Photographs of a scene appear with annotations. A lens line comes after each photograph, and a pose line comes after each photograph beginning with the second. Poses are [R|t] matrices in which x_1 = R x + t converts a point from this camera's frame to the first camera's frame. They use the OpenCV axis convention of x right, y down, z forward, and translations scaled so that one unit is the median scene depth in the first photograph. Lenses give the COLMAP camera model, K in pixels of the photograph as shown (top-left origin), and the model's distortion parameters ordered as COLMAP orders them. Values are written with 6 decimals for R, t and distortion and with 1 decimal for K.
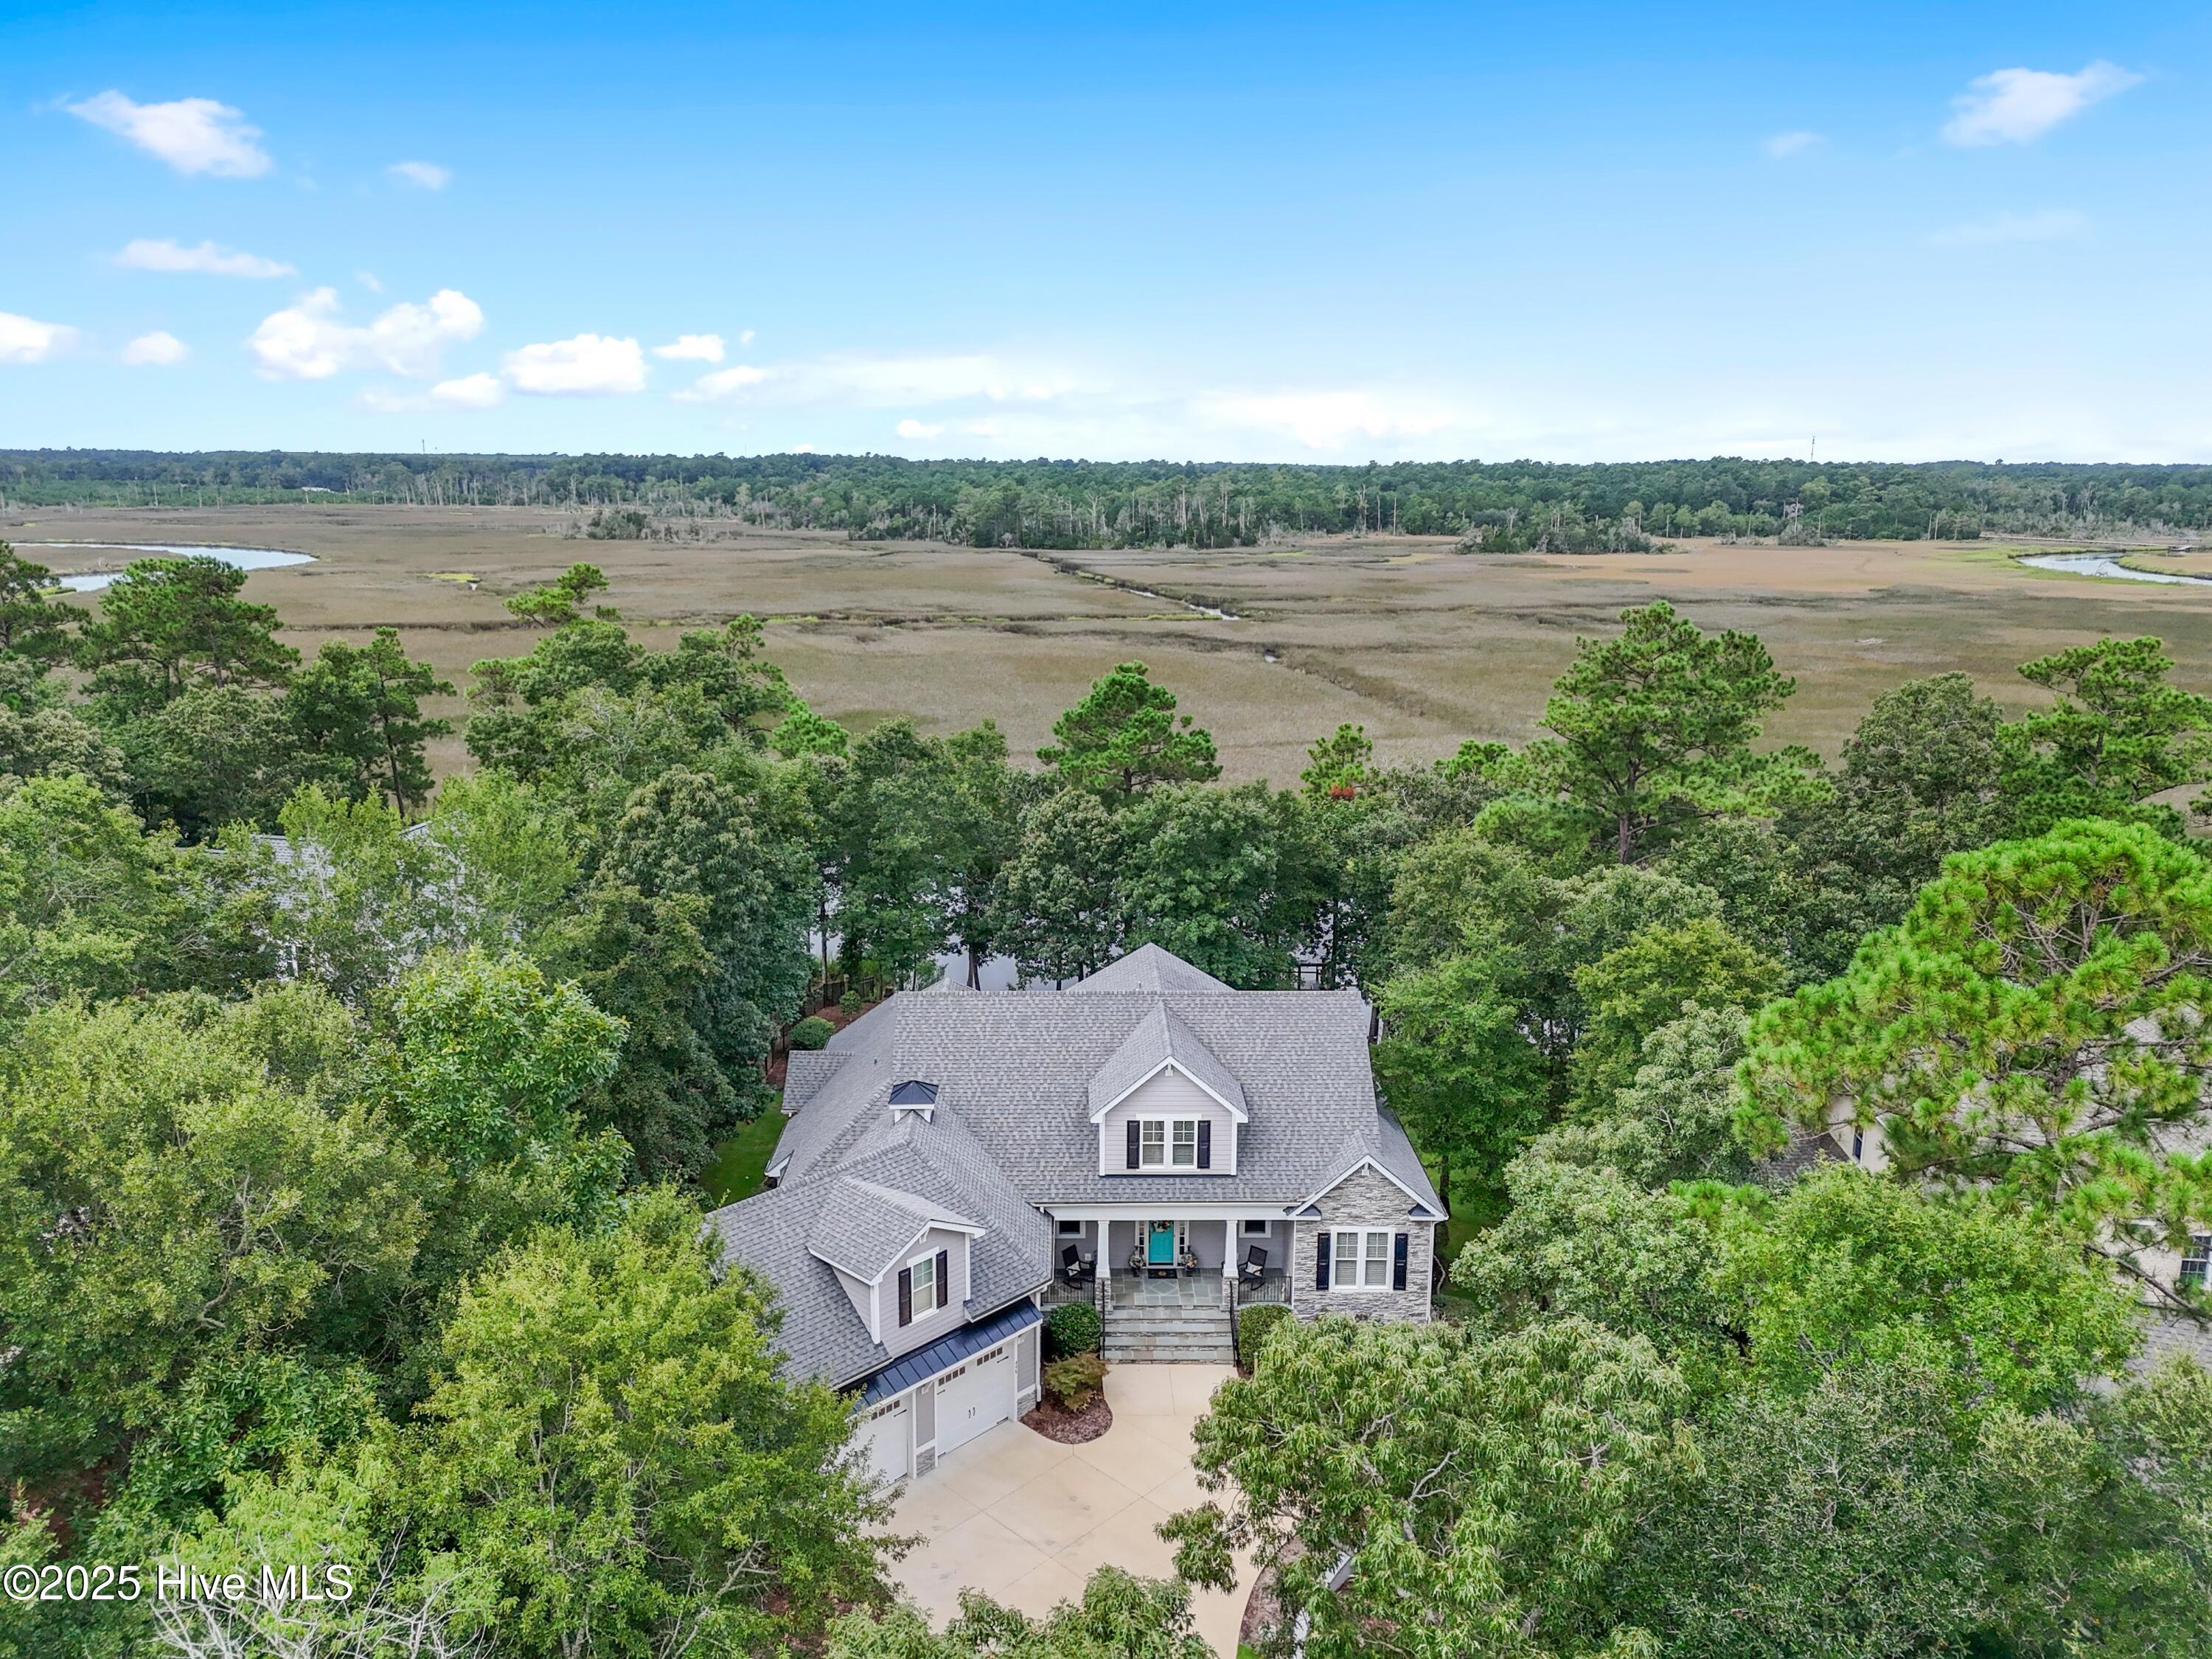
lens RADIAL K [[1619.4, 0, 1112.8], [0, 1619.4, 821.3], [0, 0, 1]] dist [0.071806, -0.067667]
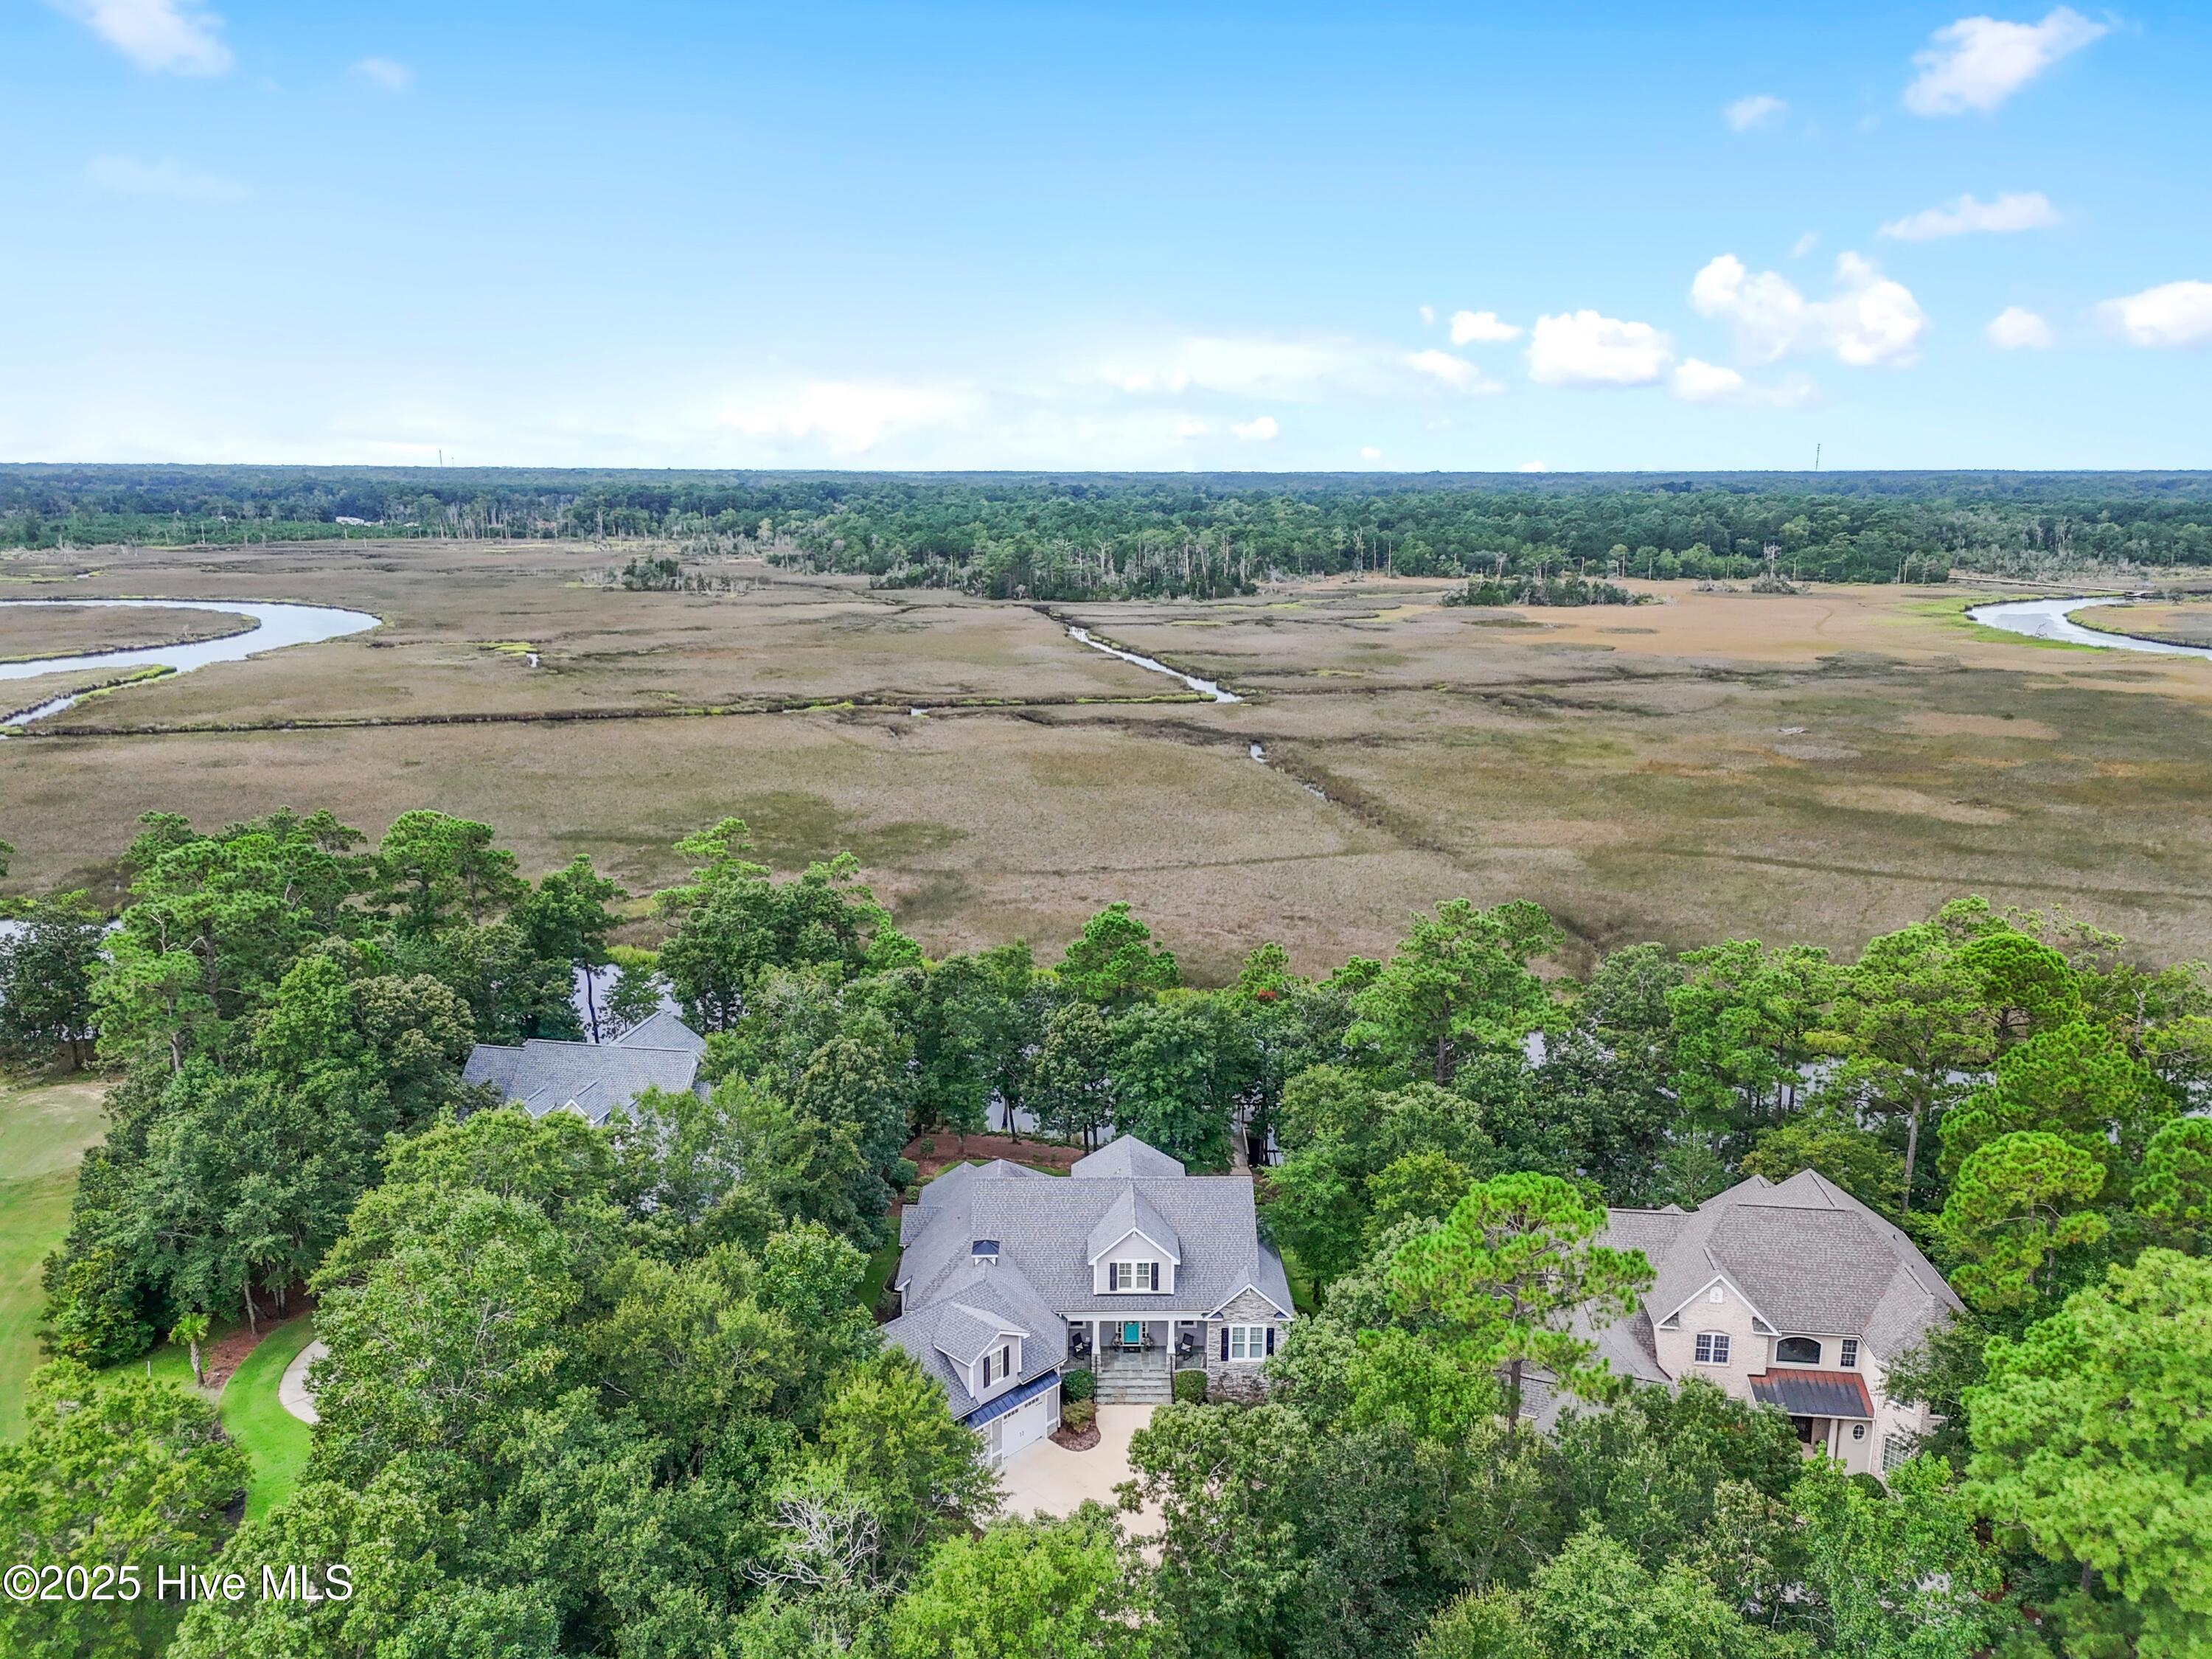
lens RADIAL K [[1619.4, 0, 1111.8], [0, 1619.4, 816.0], [0, 0, 1]] dist [0.071806, -0.067667]
pose [[0.999973, -0.001967, -0.007141, 0.020478], [0.001940, 0.999991, -0.003840, -0.239454], [0.007148, 0.003826, 0.999967, -0.615413]]
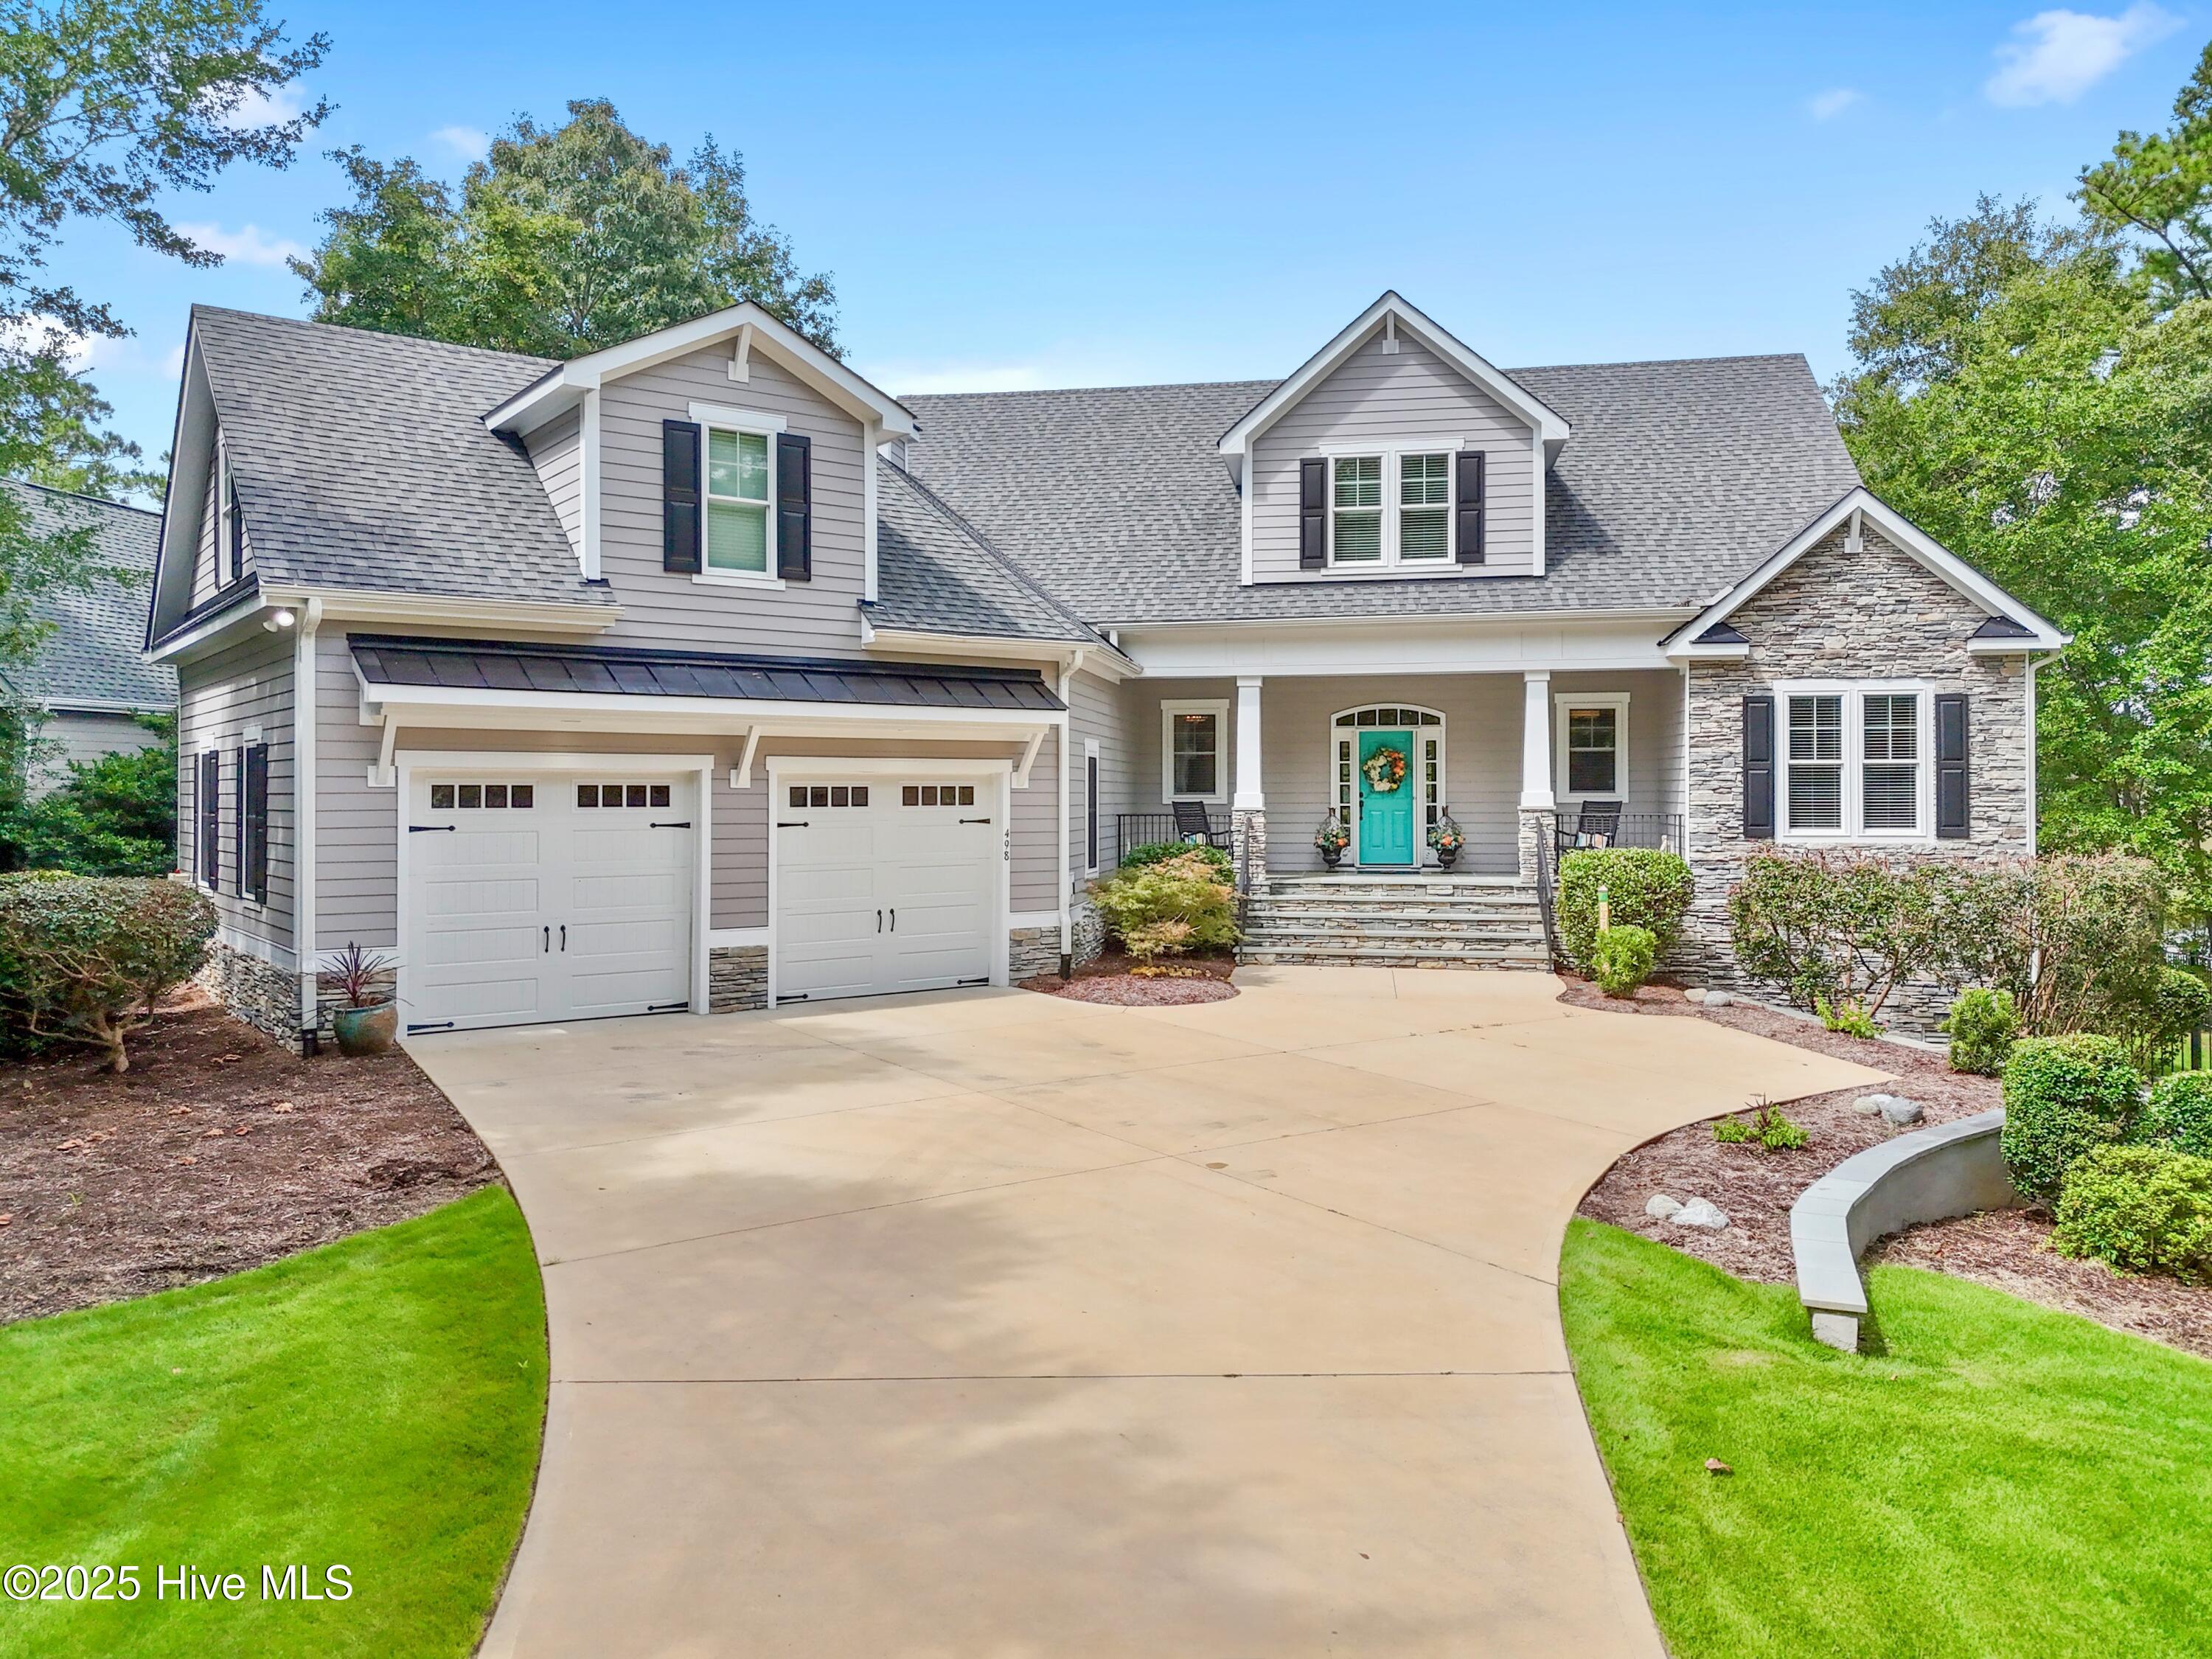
lens RADIAL K [[1619.4, 0, 1110.8], [0, 1619.4, 783.2], [0, 0, 1]] dist [0.071806, -0.067667]
pose [[0.982460, -0.011045, -0.186147, 0.035266], [-0.030136, 0.975717, -0.216951, 0.322195], [0.184023, 0.218756, 0.958270, 0.476147]]
